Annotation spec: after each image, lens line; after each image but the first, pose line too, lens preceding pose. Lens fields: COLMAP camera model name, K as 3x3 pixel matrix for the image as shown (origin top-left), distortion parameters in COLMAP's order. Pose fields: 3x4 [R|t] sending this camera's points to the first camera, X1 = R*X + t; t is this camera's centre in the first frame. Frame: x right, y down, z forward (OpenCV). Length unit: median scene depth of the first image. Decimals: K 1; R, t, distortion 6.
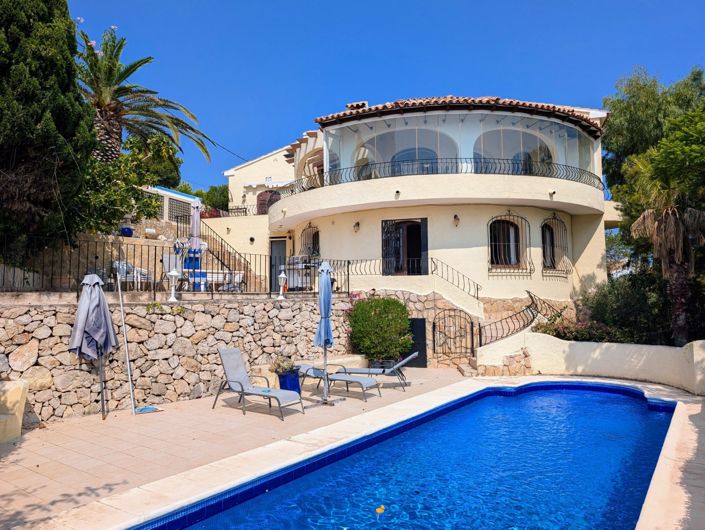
lens RADIAL K [[501.7, 0, 353.2], [0, 501.7, 265.0], [0, 0, 1]] dist [0.006473, -0.000837]
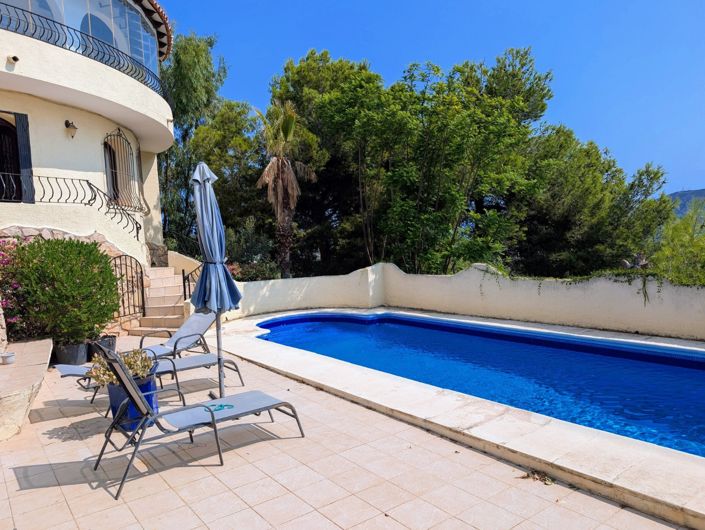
lens RADIAL K [[501.7, 0, 353.9], [0, 501.7, 265.4], [0, 0, 1]] dist [0.006473, -0.000837]
pose [[0.264689, -0.052546, 0.962901, -0.407165], [-0.032344, 0.997469, 0.063323, 0.045783], [-0.963791, -0.047905, 0.262319, 0.489722]]
